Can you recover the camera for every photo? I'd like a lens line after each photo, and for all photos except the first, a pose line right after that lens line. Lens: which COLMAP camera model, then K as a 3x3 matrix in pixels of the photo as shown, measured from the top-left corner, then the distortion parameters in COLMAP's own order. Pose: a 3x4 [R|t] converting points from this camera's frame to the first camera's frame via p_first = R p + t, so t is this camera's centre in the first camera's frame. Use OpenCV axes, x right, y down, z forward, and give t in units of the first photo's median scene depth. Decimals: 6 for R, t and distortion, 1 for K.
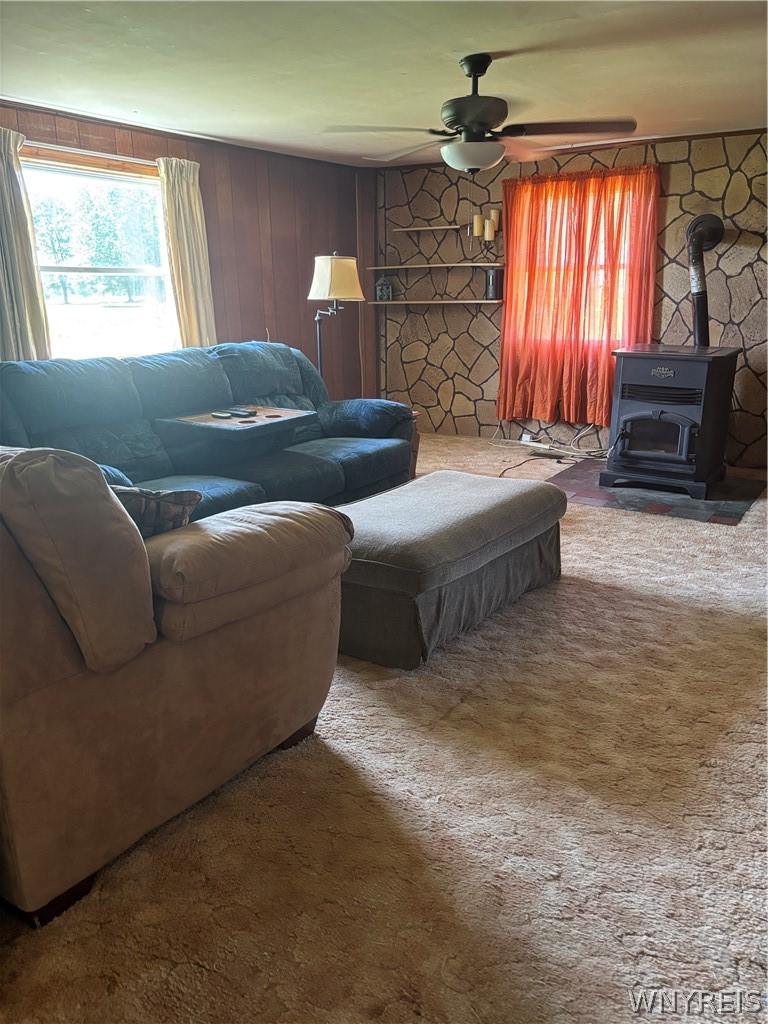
lens RADIAL K [[777.6, 0, 384.0], [0, 777.6, 512.0], [0, 0, 1]] dist [0.051083, -0.045681]
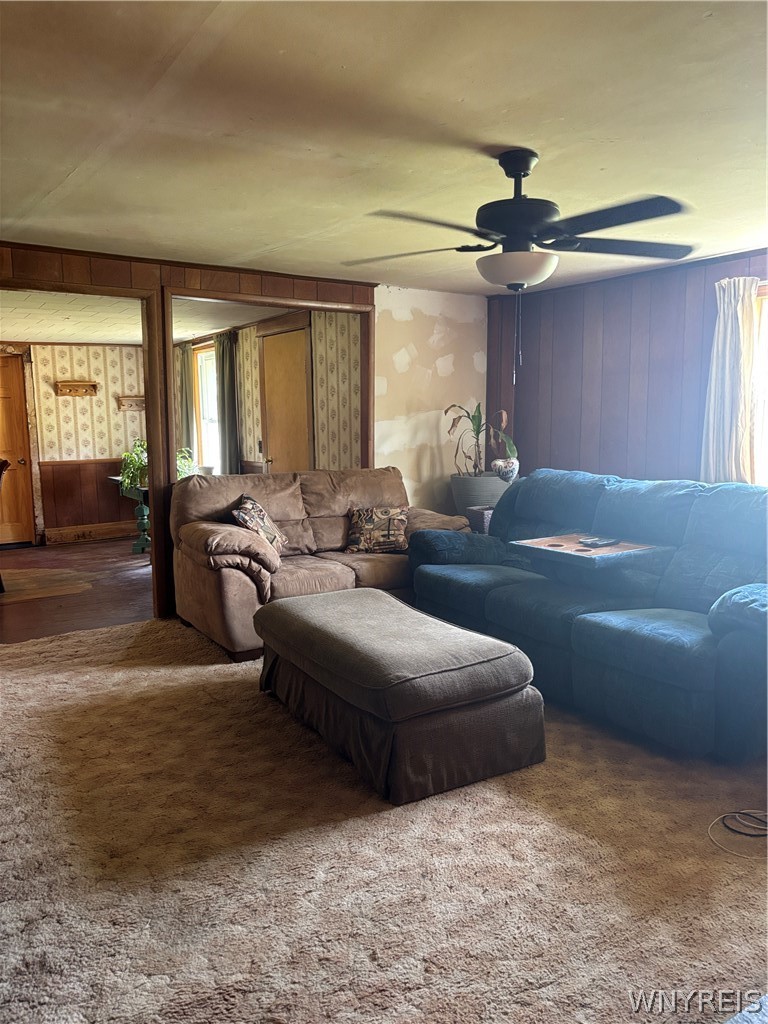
lens RADIAL K [[777.6, 0, 384.0], [0, 777.6, 512.0], [0, 0, 1]] dist [0.051083, -0.045681]
pose [[-0.402286, 0.127866, -0.906541, 0.578890], [-0.239412, 0.941049, 0.238975, -0.239534], [0.883656, 0.313173, -0.347958, 0.768486]]
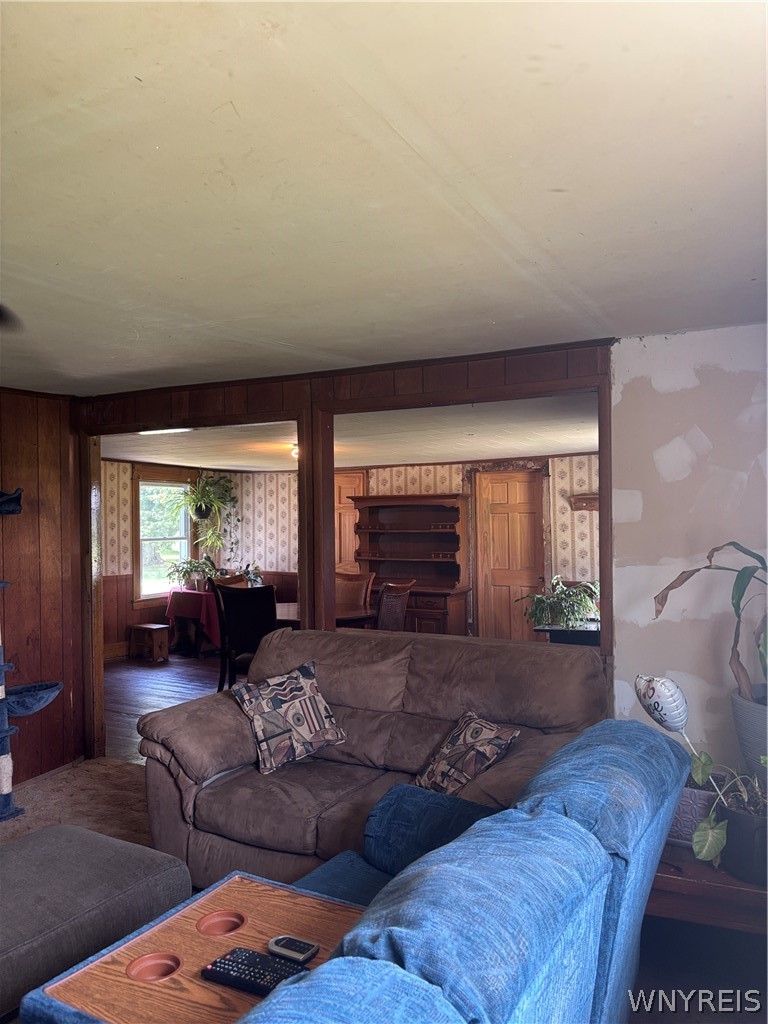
lens RADIAL K [[772.4, 0, 369.9], [0, 772.4, 506.2], [0, 0, 1]] dist [0.050040, -0.049648]
pose [[-0.996802, 0.022254, -0.076753, -0.145669], [0.001559, 0.965678, 0.259737, -0.305975], [0.079899, 0.258786, -0.962624, 0.913526]]
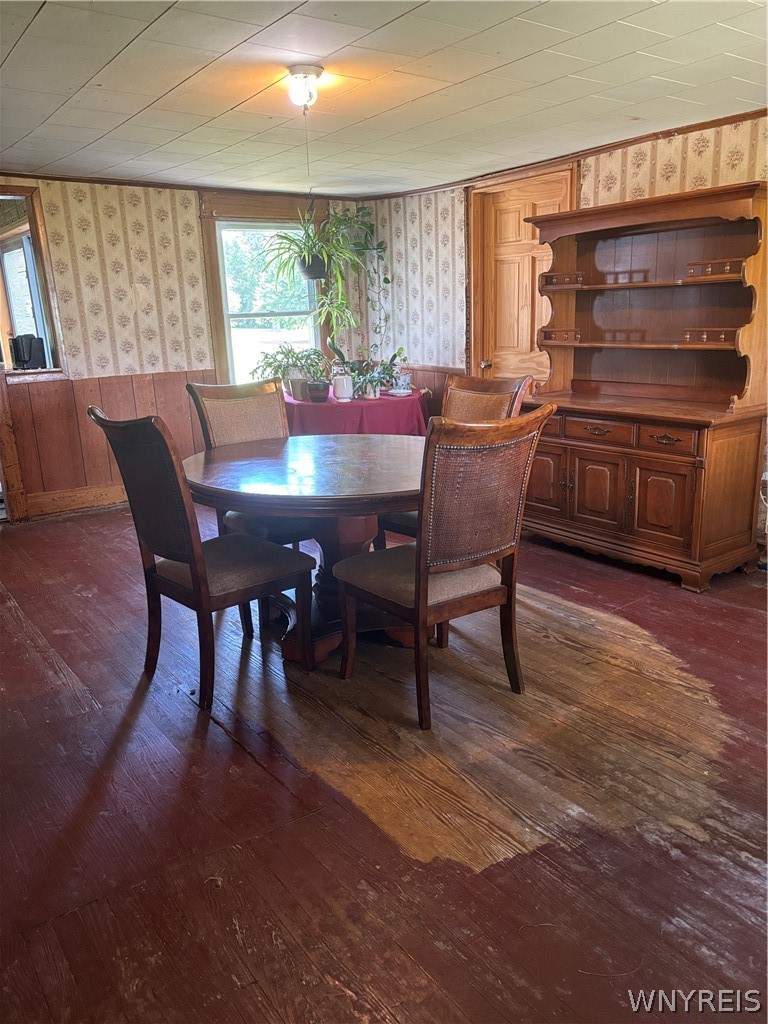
lens RADIAL K [[772.4, 0, 369.9], [0, 772.4, 506.2], [0, 0, 1]] dist [0.050040, -0.049648]
pose [[-0.931172, -0.040633, 0.362308, -0.379178], [0.150276, 0.862643, 0.482974, -0.066567], [-0.332167, 0.504178, -0.797163, 0.215456]]
